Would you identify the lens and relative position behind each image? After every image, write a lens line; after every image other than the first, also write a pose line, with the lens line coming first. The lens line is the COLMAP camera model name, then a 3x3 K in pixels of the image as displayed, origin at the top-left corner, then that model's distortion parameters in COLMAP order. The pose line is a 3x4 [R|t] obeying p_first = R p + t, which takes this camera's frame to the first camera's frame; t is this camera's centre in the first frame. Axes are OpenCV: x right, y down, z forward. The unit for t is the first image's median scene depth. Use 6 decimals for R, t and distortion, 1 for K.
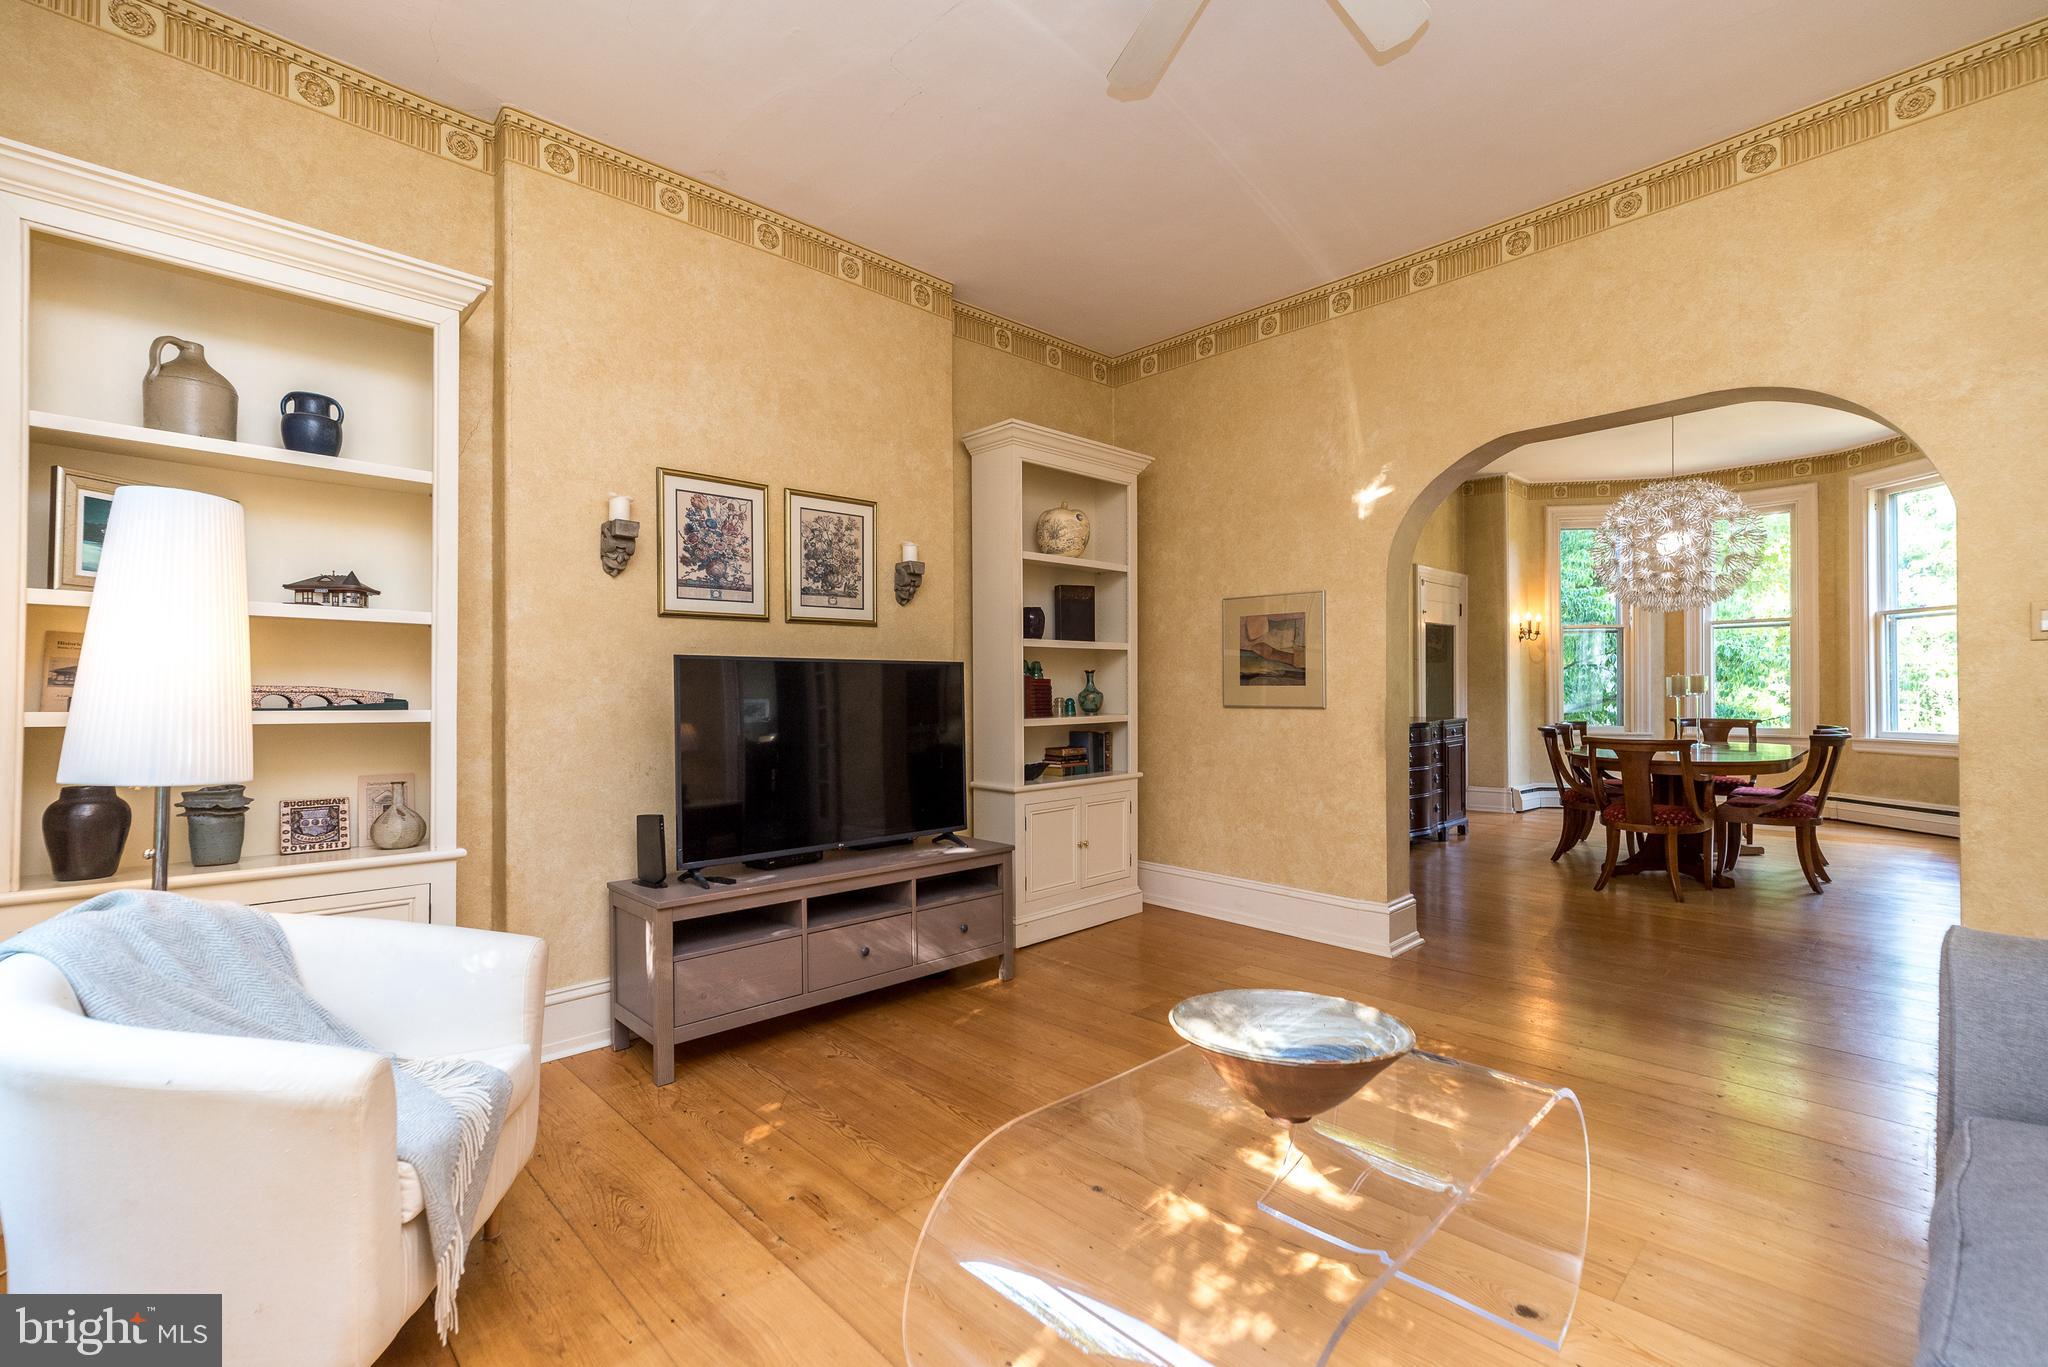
lens RADIAL K [[887.8, 0, 1016.0], [0, 887.8, 694.0], [0, 0, 1]] dist [0.000052, 0.001373]
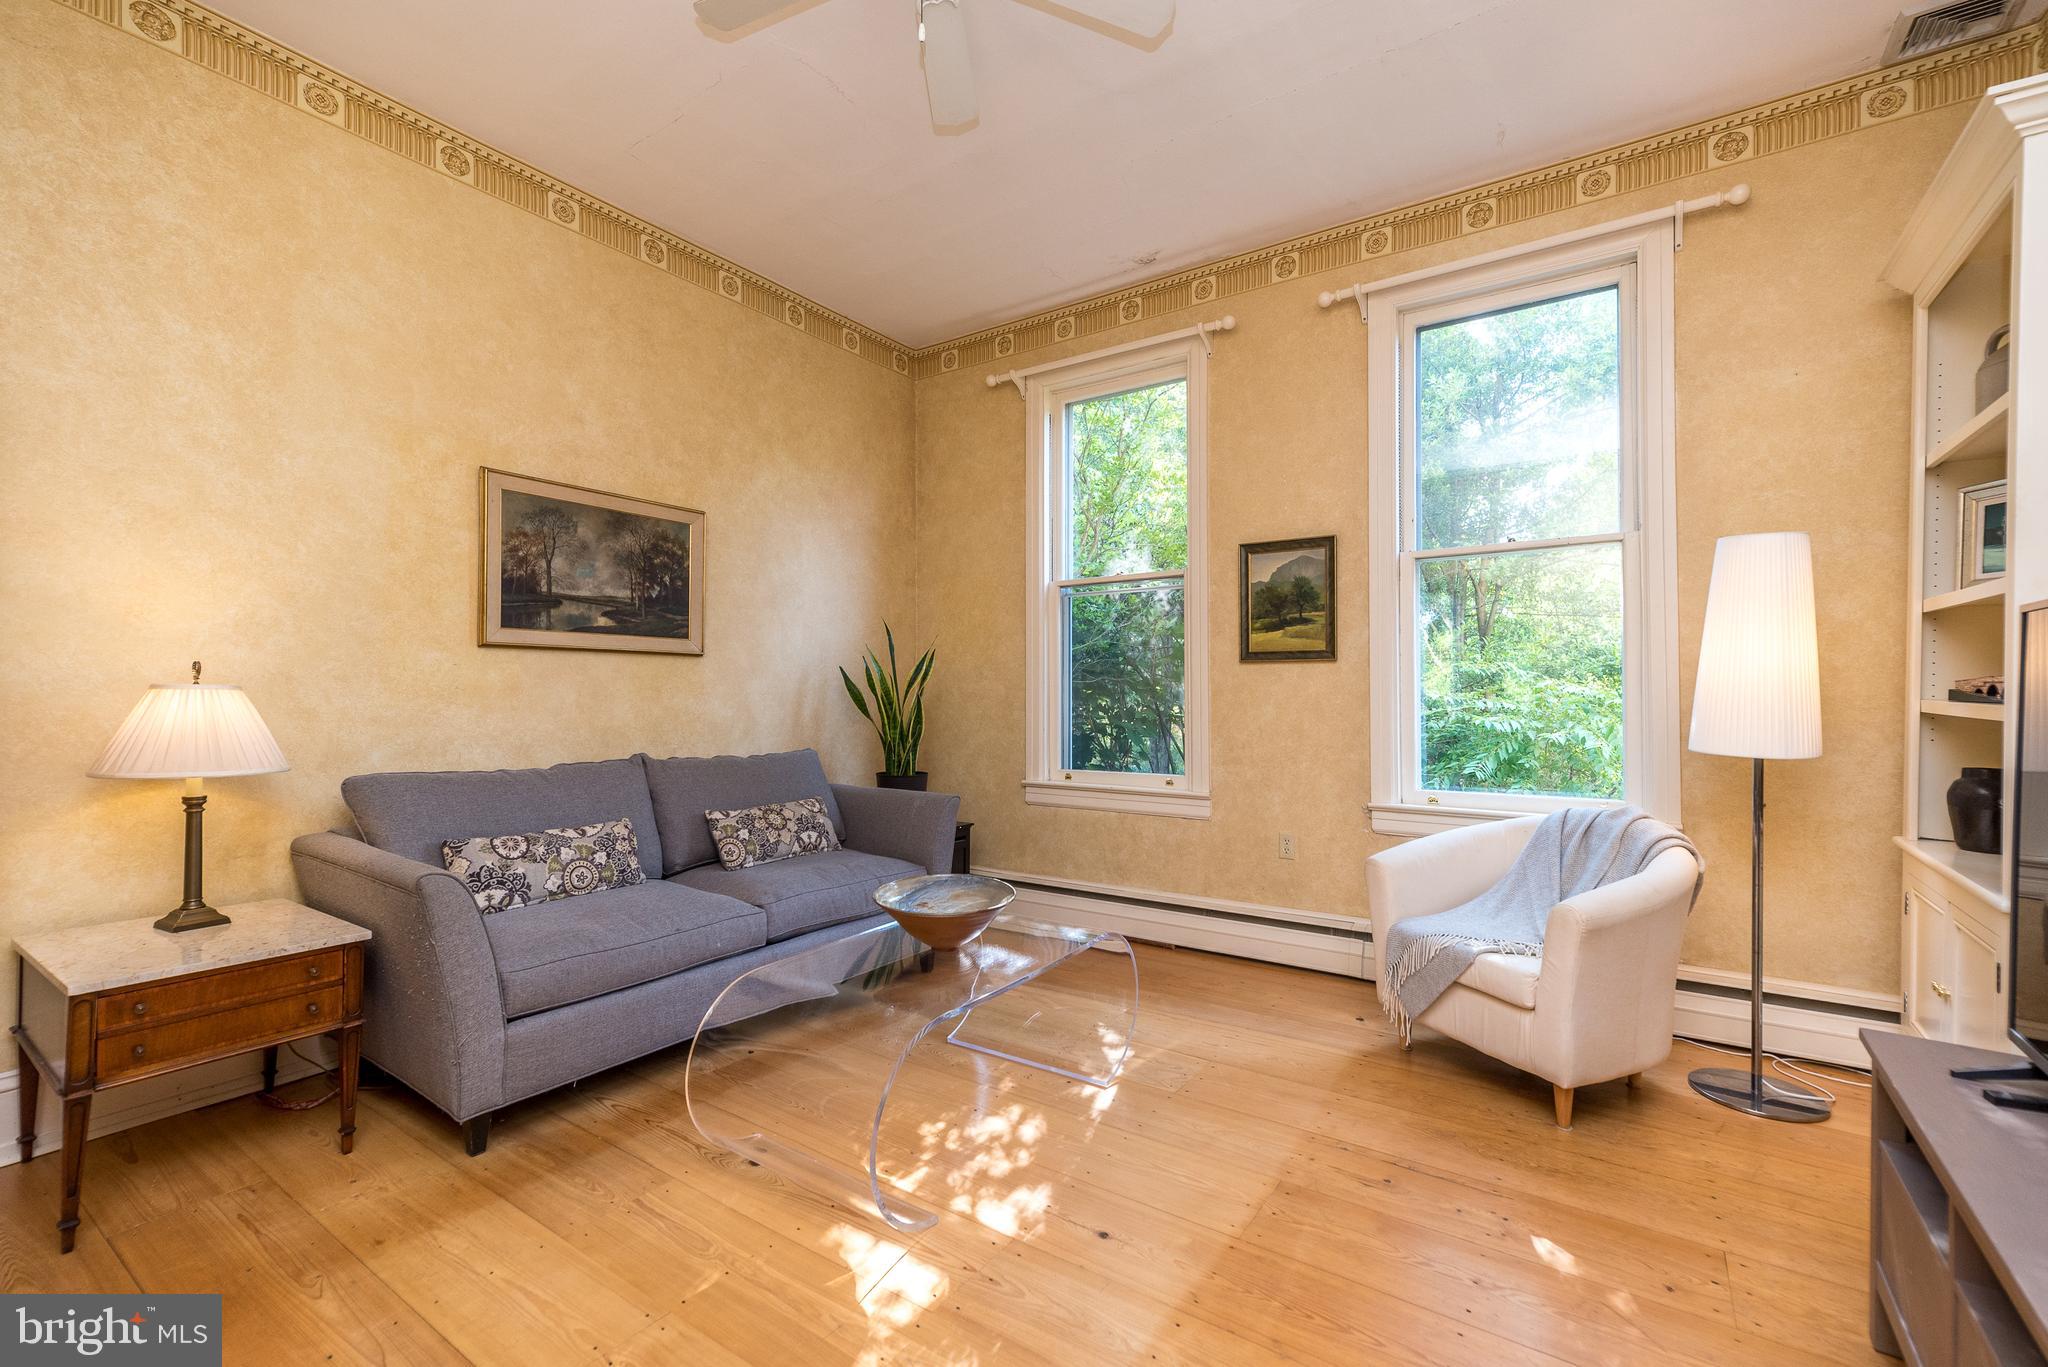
lens RADIAL K [[887.8, 0, 1026.9], [0, 887.8, 684.2], [0, 0, 1]] dist [0.000052, 0.001373]
pose [[-0.976926, 0.011901, -0.213246, 0.216109], [0.011959, 0.999928, 0.001019, -0.010038], [0.213243, -0.001555, -0.976998, 1.096759]]
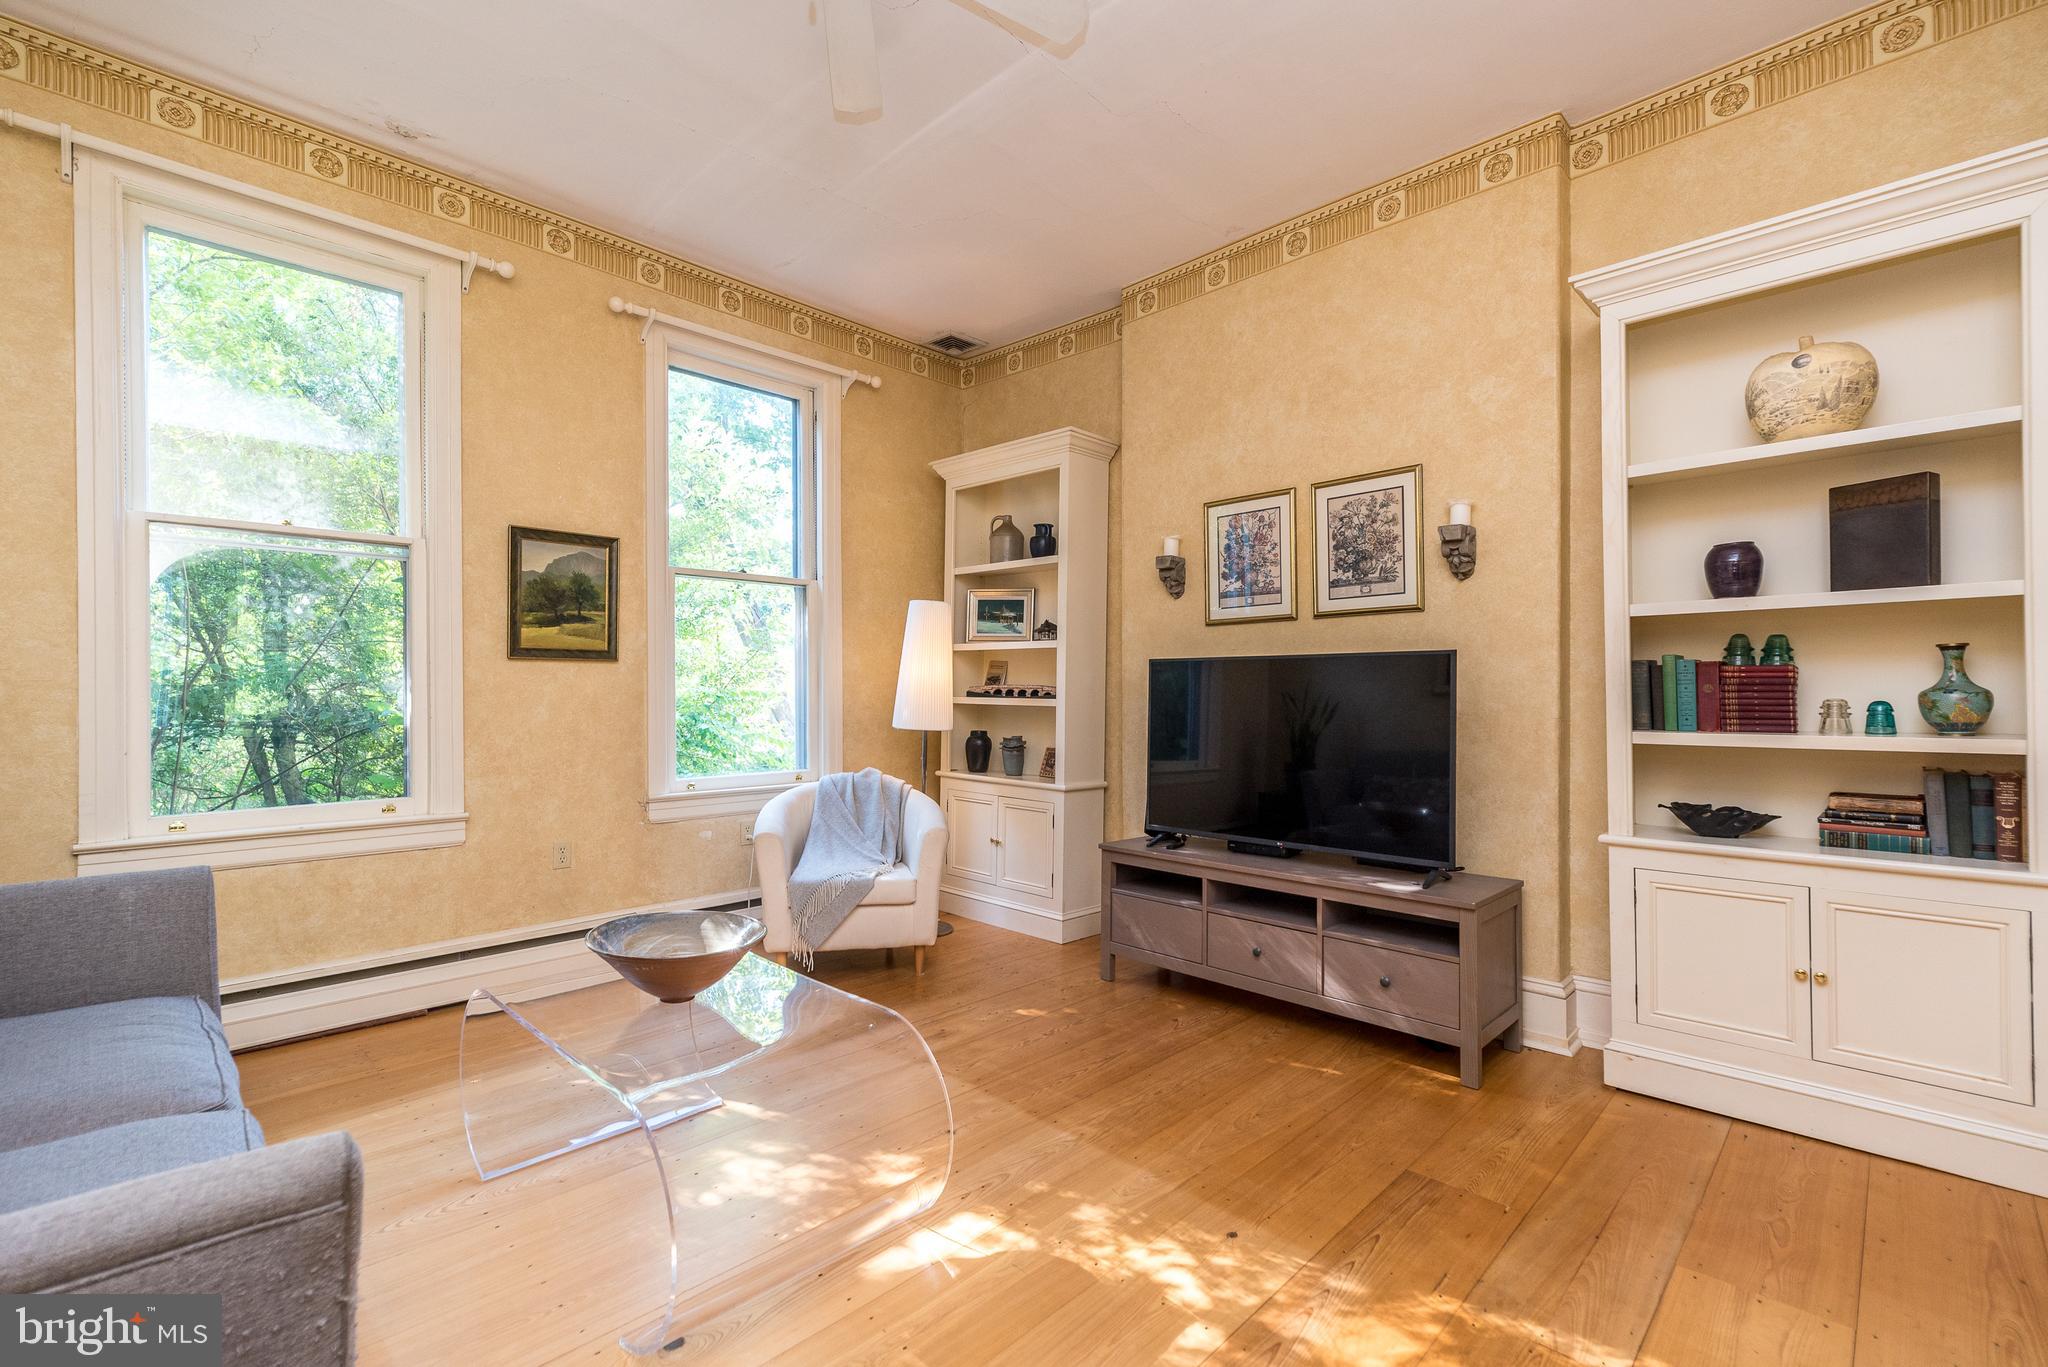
lens RADIAL K [[887.8, 0, 1019.8], [0, 887.8, 696.4], [0, 0, 1]] dist [0.000052, 0.001373]
pose [[0.038762, 0.010142, -0.999197, 0.703260], [-0.002125, 0.999947, 0.010067, -0.002591], [0.999246, 0.001733, 0.038782, 0.612768]]
